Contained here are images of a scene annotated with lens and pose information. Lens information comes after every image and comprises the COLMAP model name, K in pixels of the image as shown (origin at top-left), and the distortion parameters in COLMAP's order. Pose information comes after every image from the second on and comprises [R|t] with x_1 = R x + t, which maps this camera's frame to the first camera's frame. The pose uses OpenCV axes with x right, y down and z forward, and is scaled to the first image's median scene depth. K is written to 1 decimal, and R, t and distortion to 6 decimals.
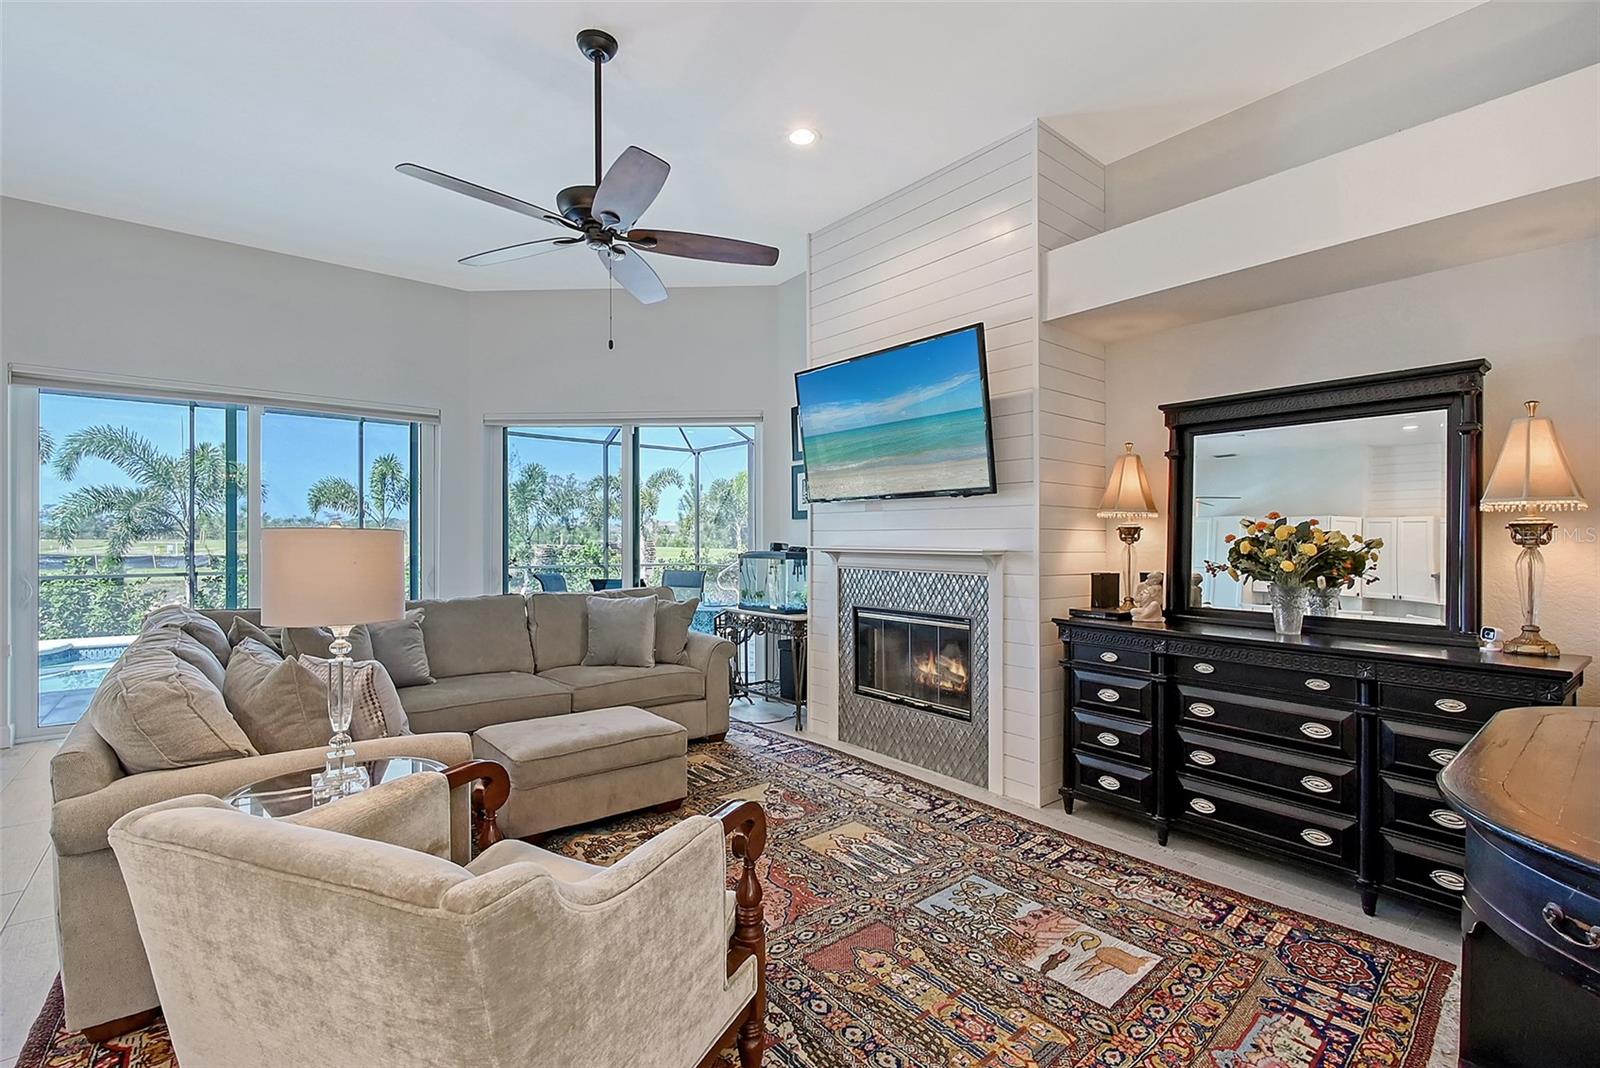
lens RADIAL K [[733.3, 0, 816.0], [0, 733.3, 520.1], [0, 0, 1]] dist [-0.003887, -0.001507]
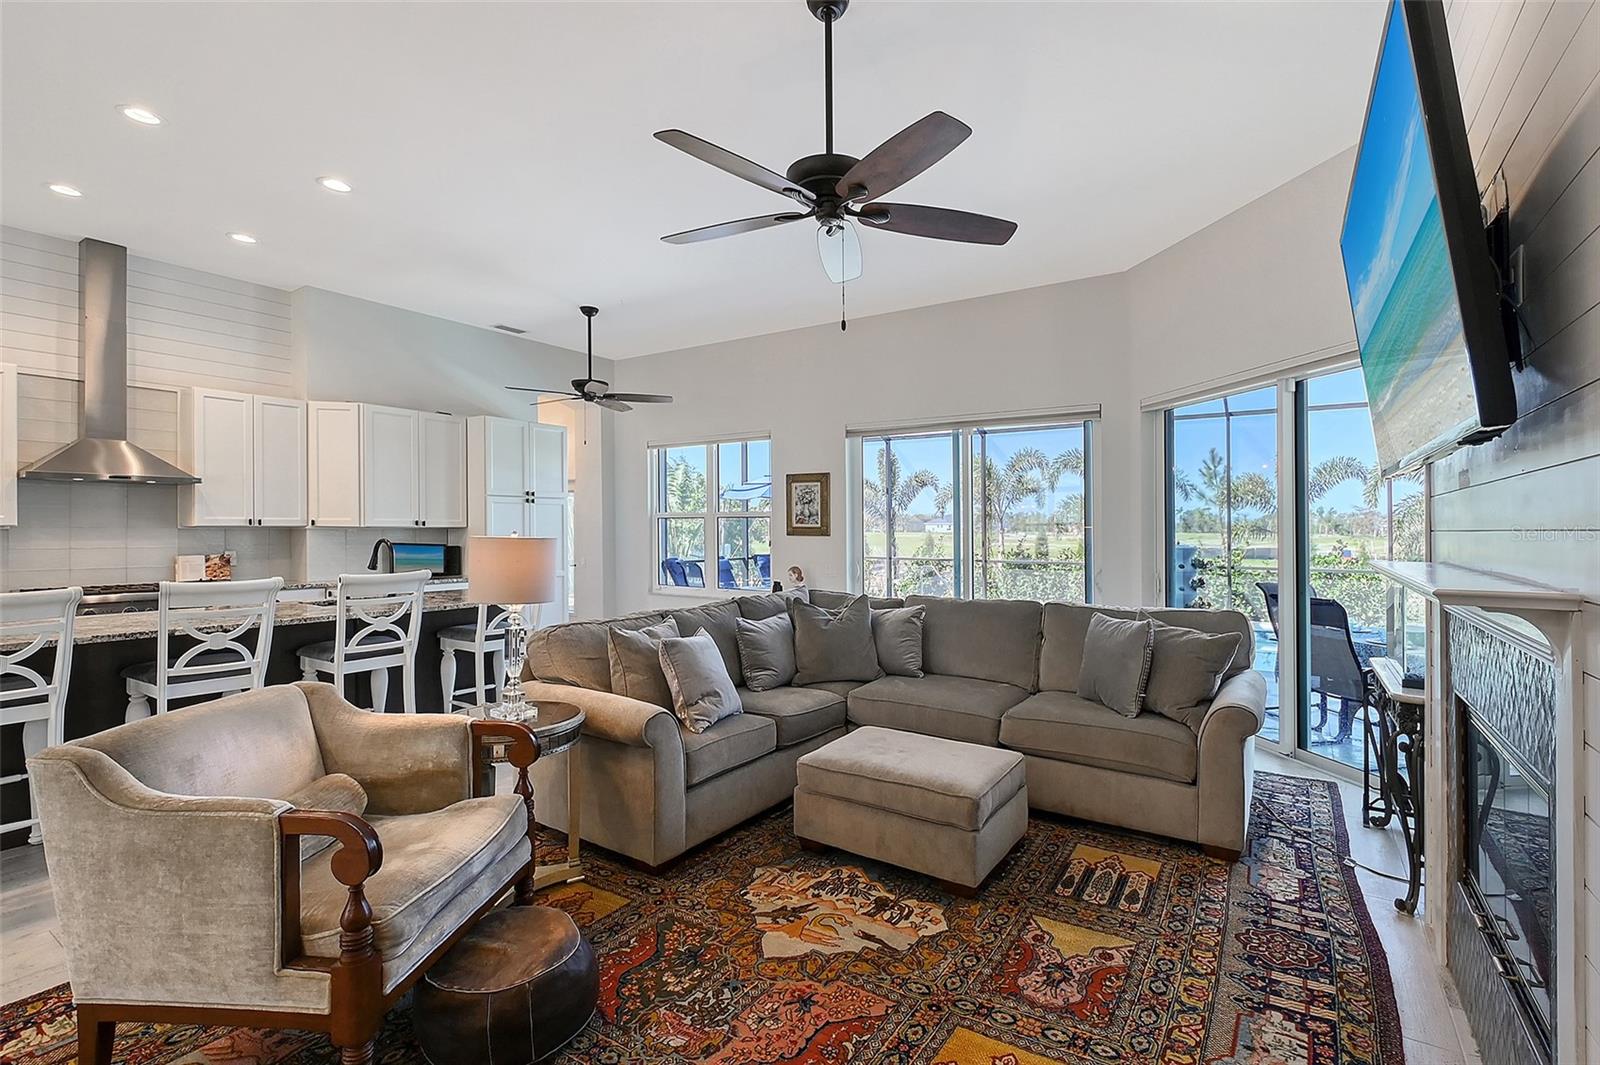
lens RADIAL K [[733.3, 0, 829.5], [0, 733.3, 519.9], [0, 0, 1]] dist [-0.003887, -0.001507]
pose [[0.301352, -0.011400, -0.953445, 0.473042], [0.019958, 0.999785, -0.005645, 0.000535], [0.953304, -0.017328, 0.301515, 0.603941]]
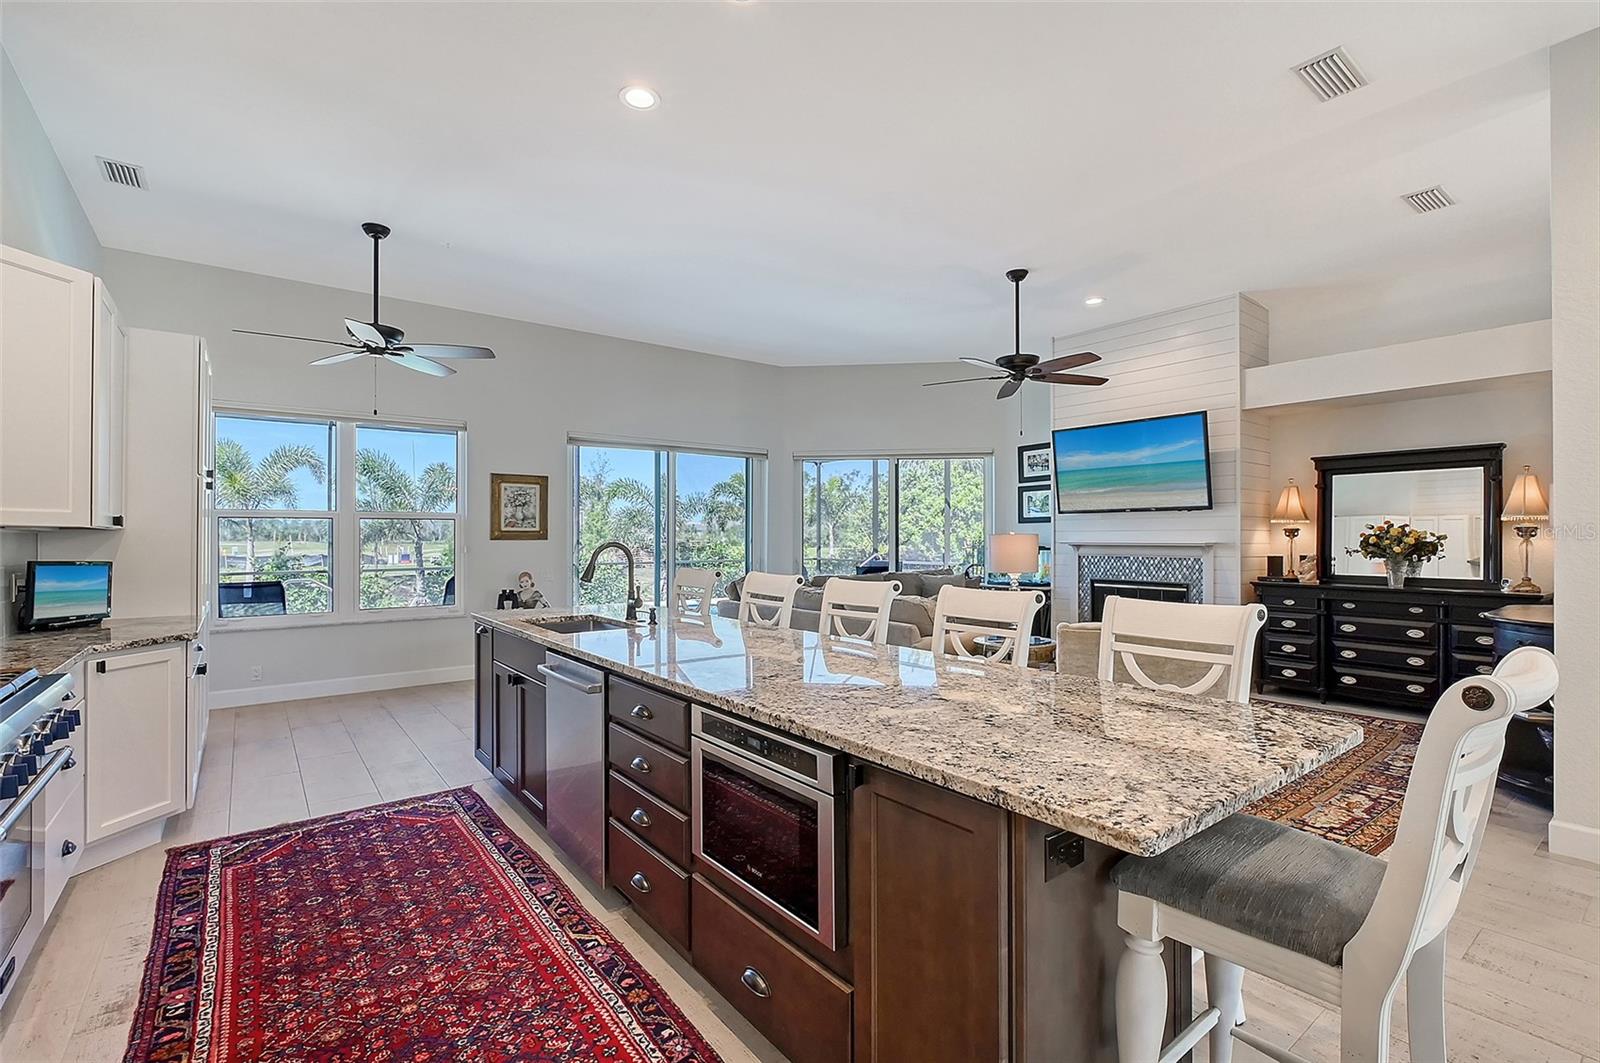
lens RADIAL K [[733.3, 0, 811.5], [0, 733.3, 521.1], [0, 0, 1]] dist [-0.003887, -0.001507]
pose [[0.999679, -0.005405, -0.024742, -0.647884], [0.005482, 0.999980, 0.003035, -0.019178], [0.024725, -0.003169, 0.999689, -0.728970]]
